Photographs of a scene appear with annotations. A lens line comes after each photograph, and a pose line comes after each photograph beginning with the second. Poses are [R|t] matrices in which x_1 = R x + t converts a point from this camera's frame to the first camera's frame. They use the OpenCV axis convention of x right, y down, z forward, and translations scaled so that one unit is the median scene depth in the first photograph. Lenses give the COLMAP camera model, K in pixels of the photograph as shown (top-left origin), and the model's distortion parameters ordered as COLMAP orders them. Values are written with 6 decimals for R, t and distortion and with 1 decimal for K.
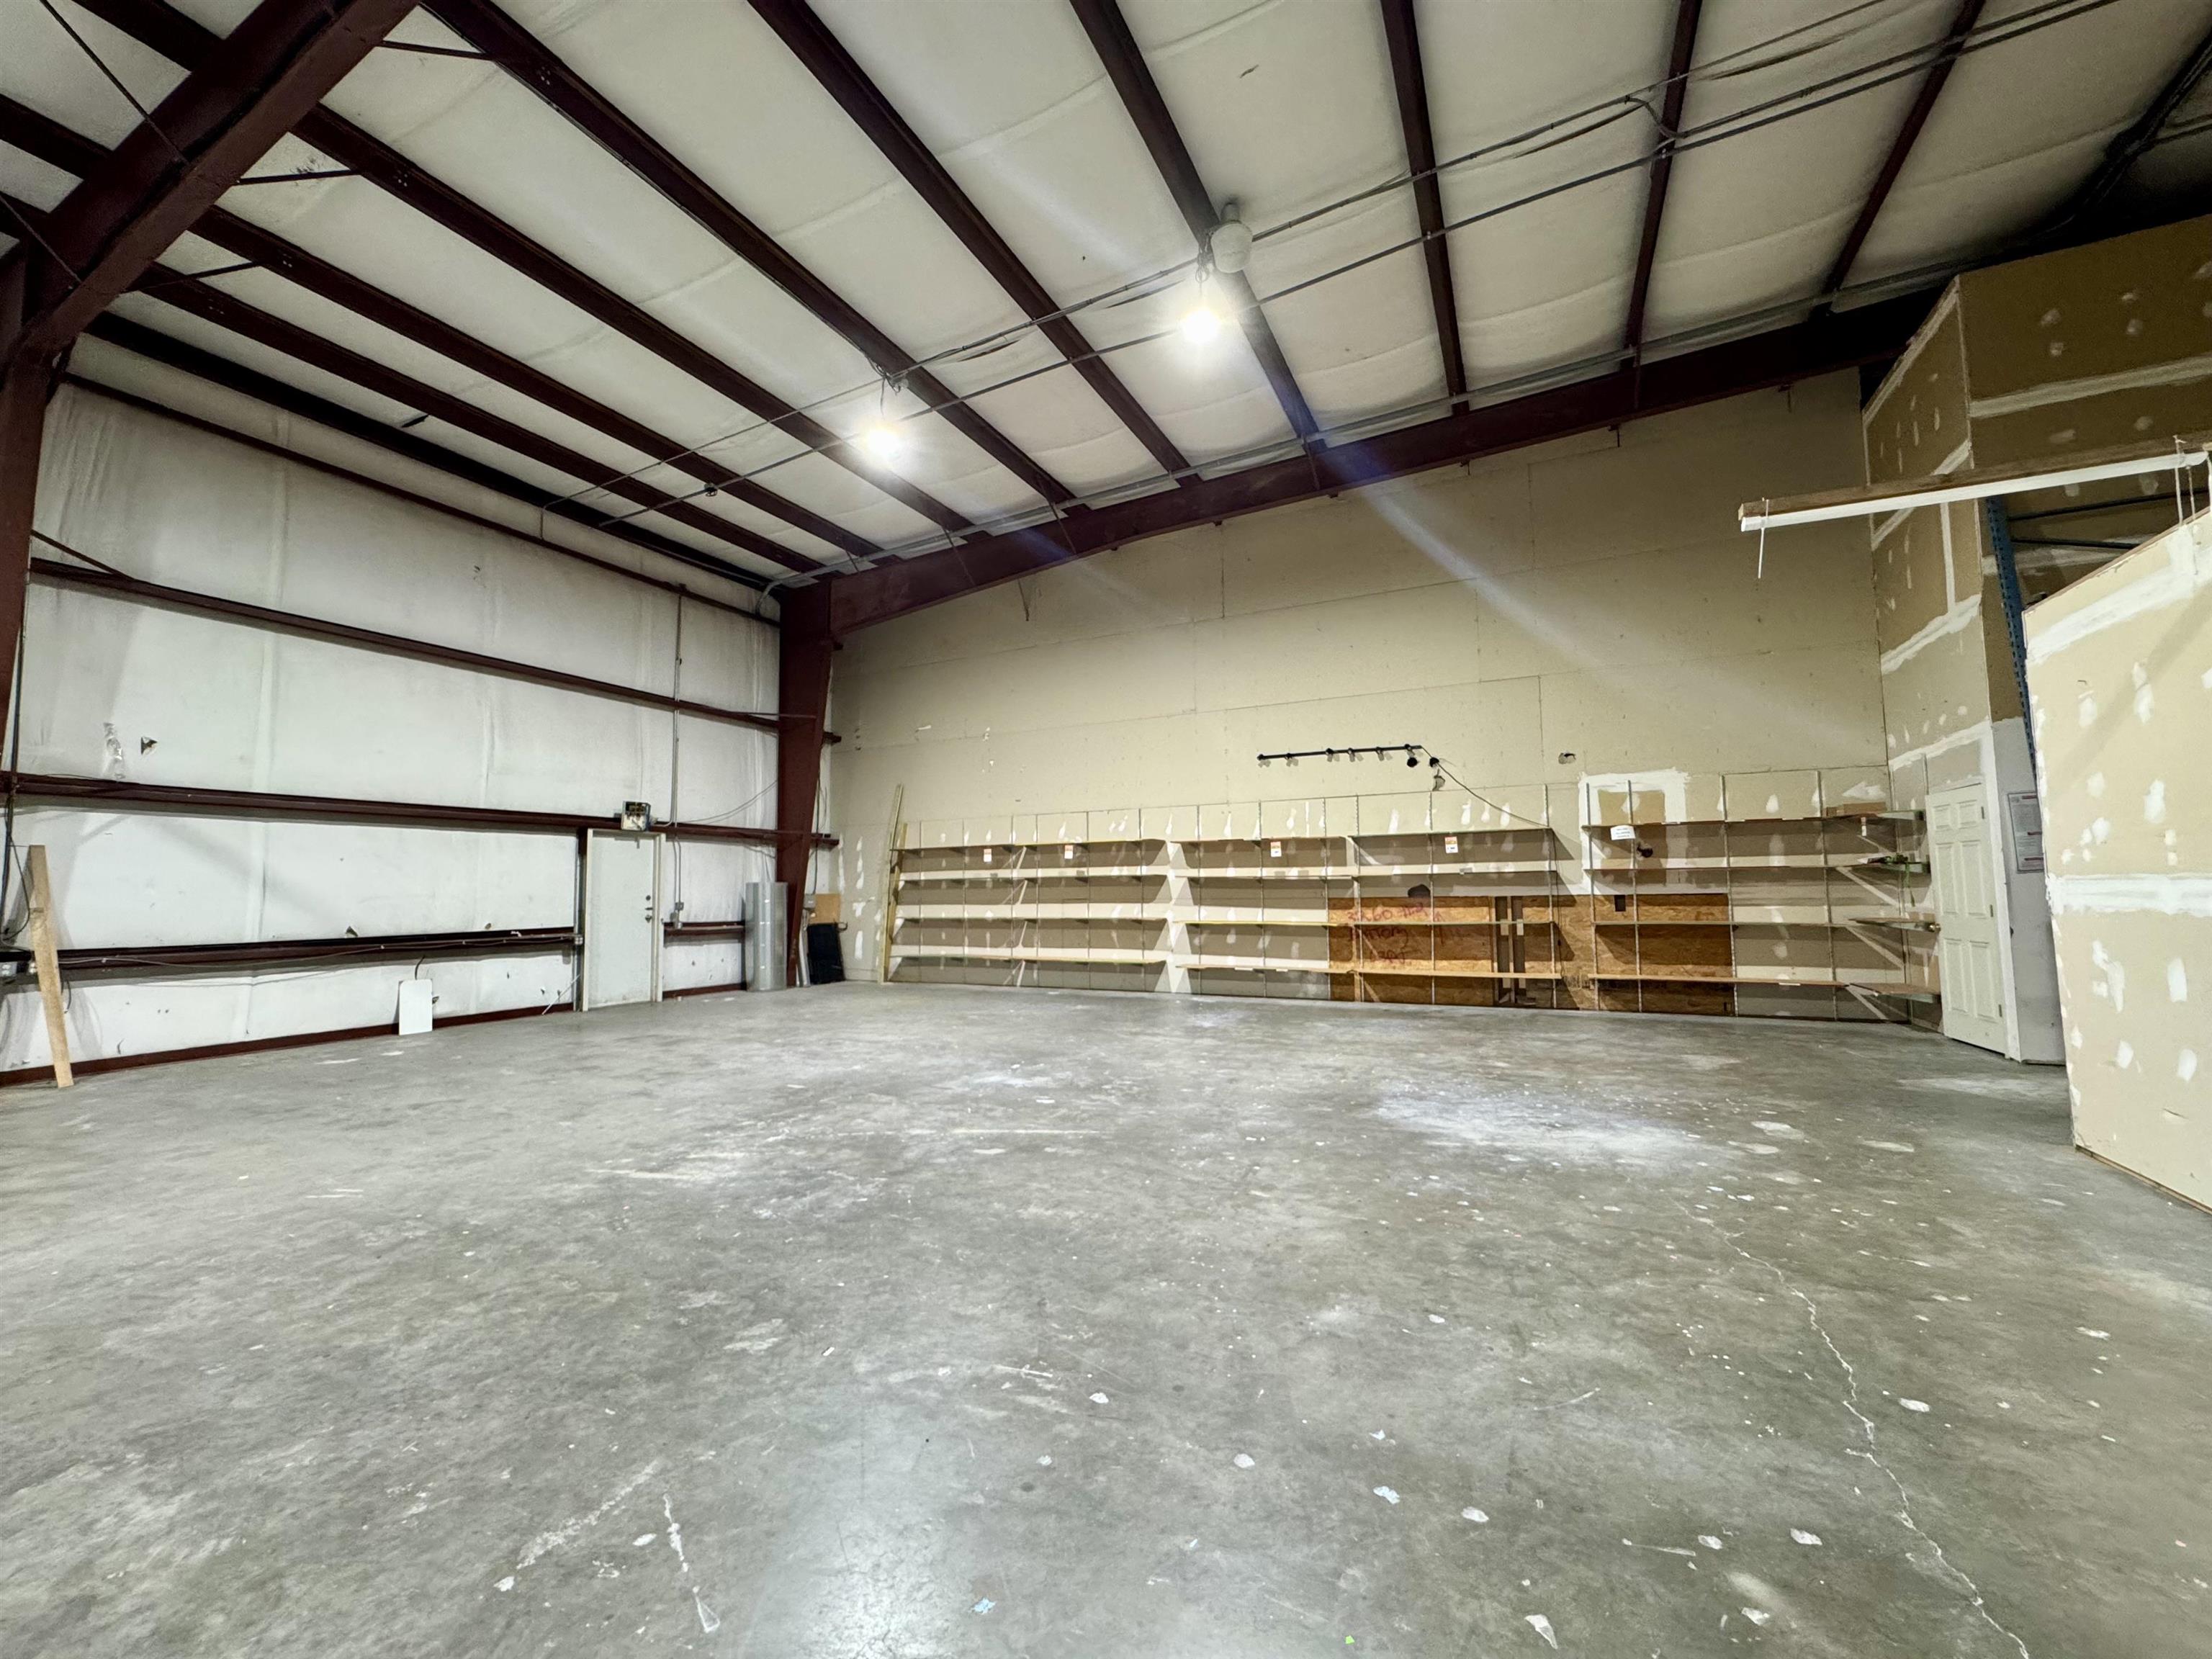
lens RADIAL K [[882.7, 0, 1107.3], [0, 882.7, 826.8], [0, 0, 1]] dist [-0.004821, 0.001034]
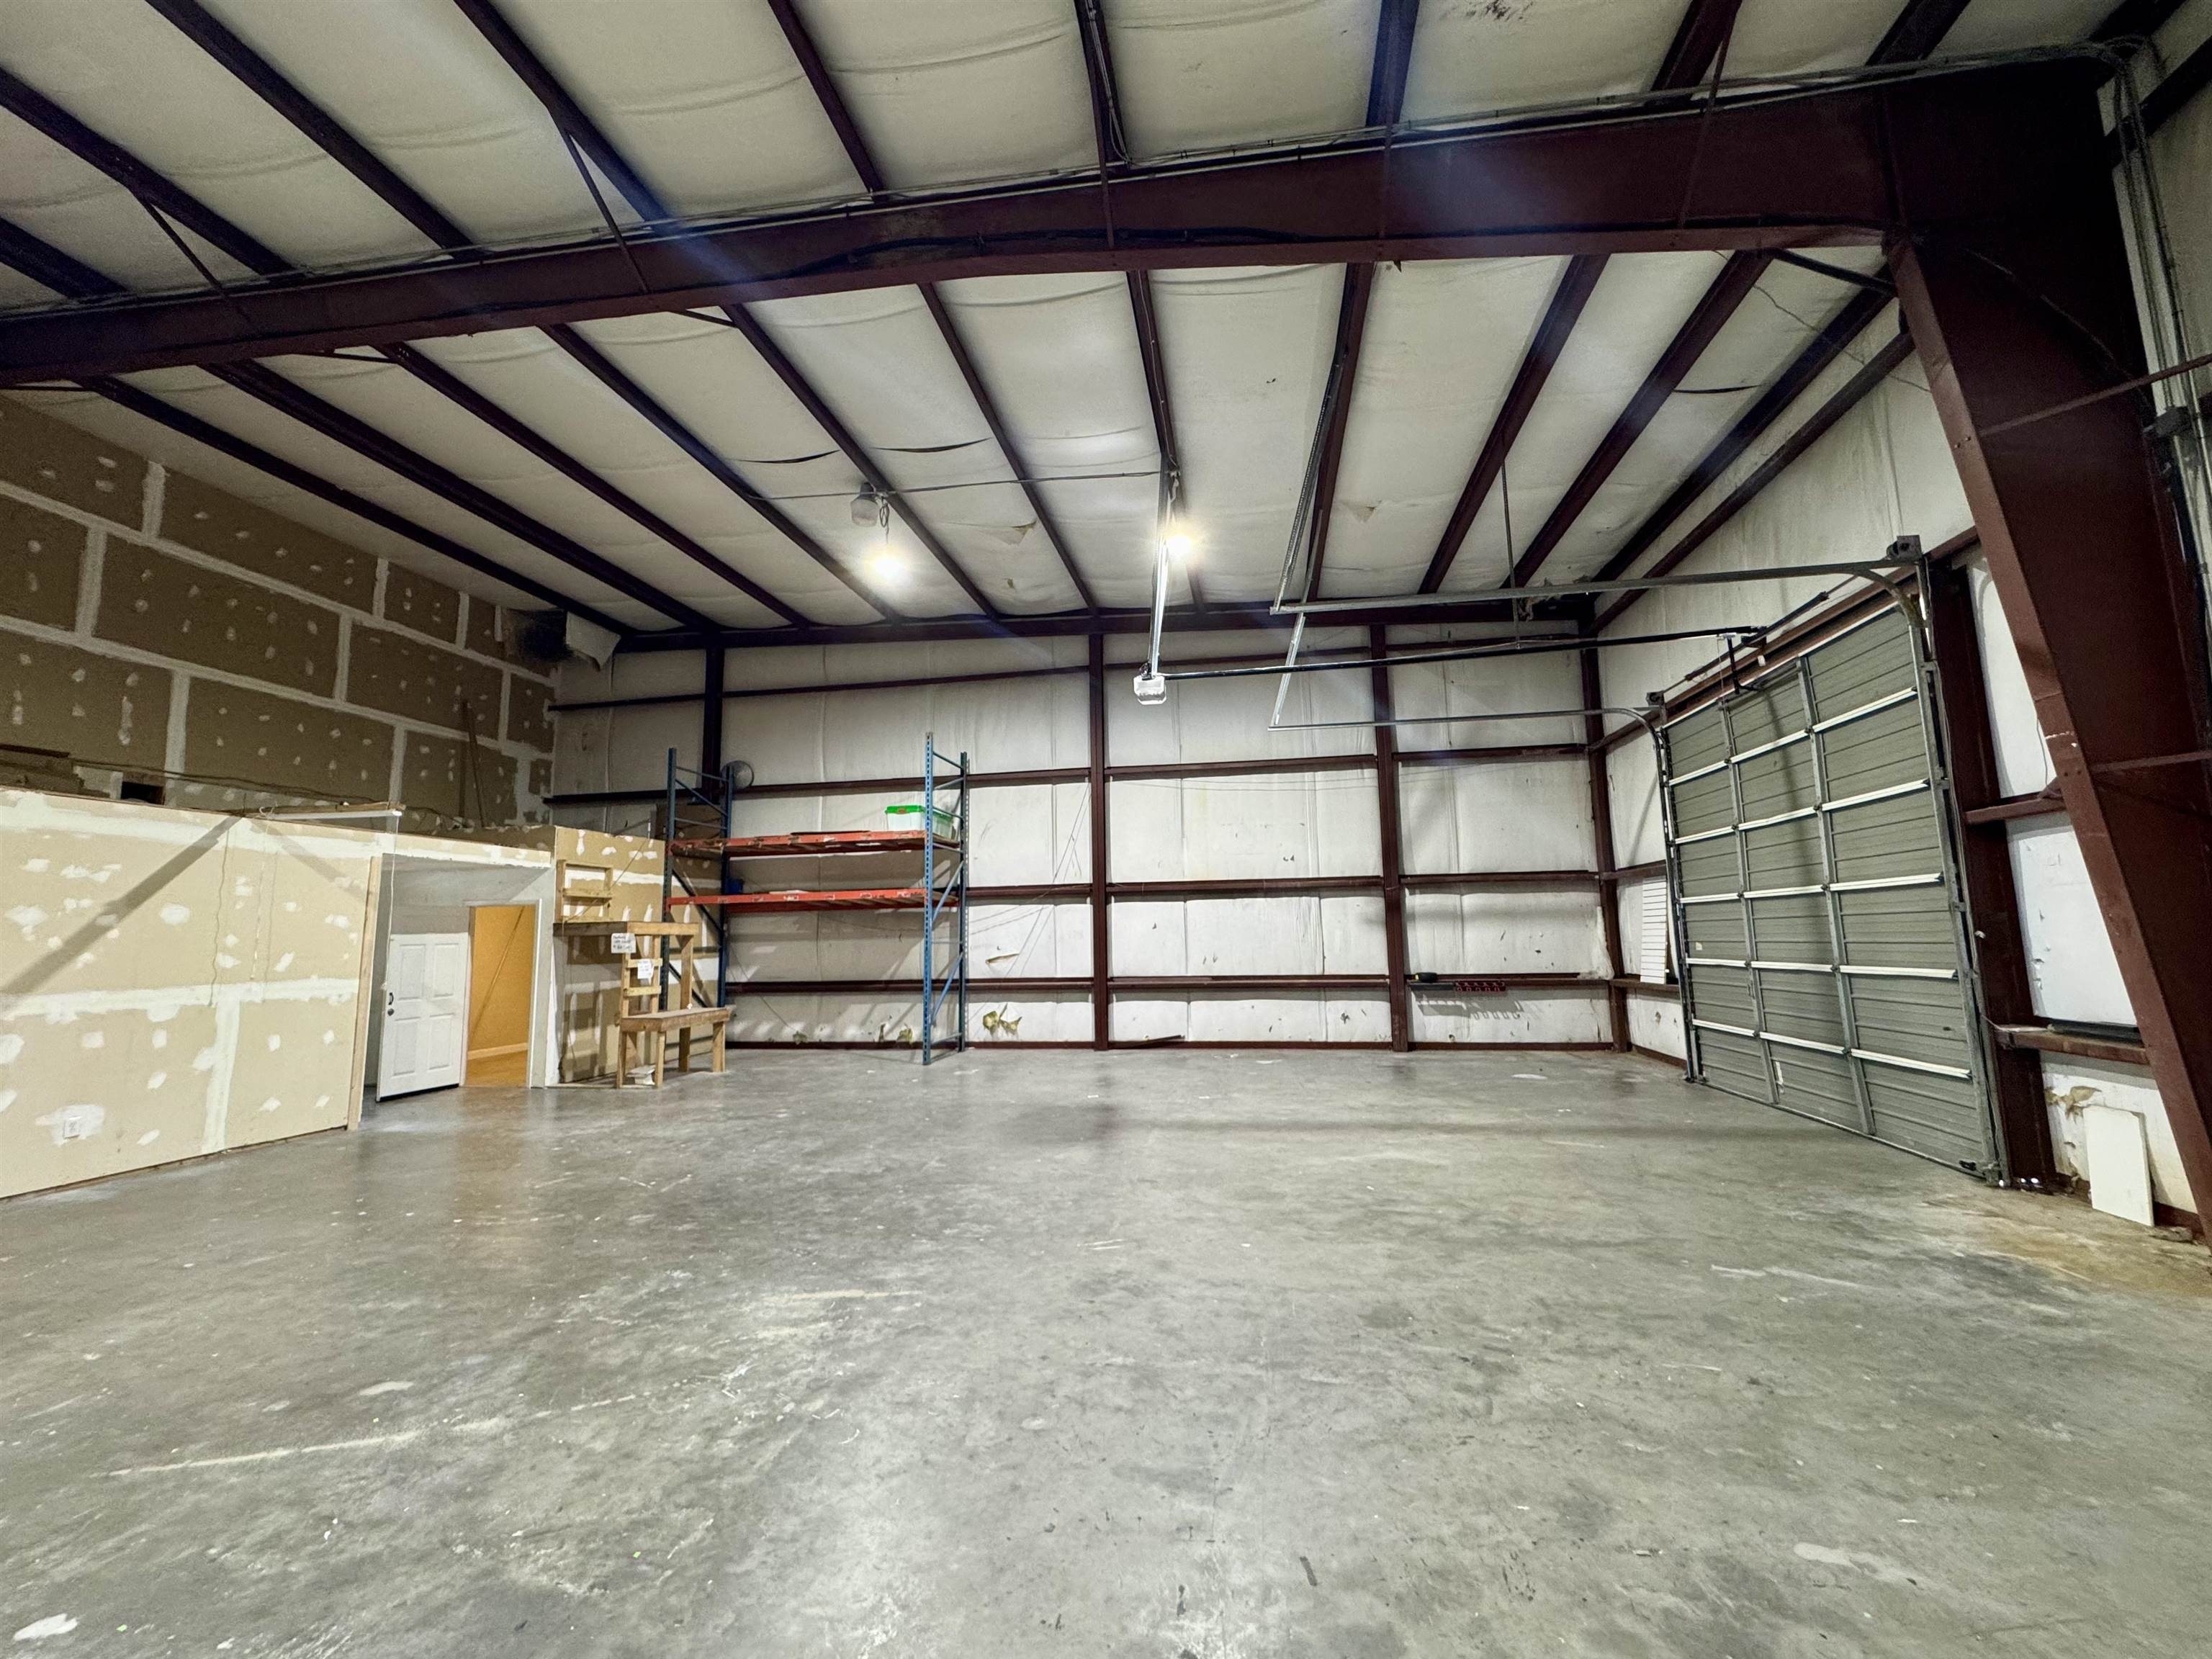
lens RADIAL K [[882.7, 0, 1107.4], [0, 882.7, 829.0], [0, 0, 1]] dist [-0.004821, 0.001034]
pose [[-0.959922, -0.002832, -0.280254, -0.192406], [0.051701, 0.980998, -0.187001, 0.036067], [0.275458, -0.193996, -0.941535, 0.751670]]
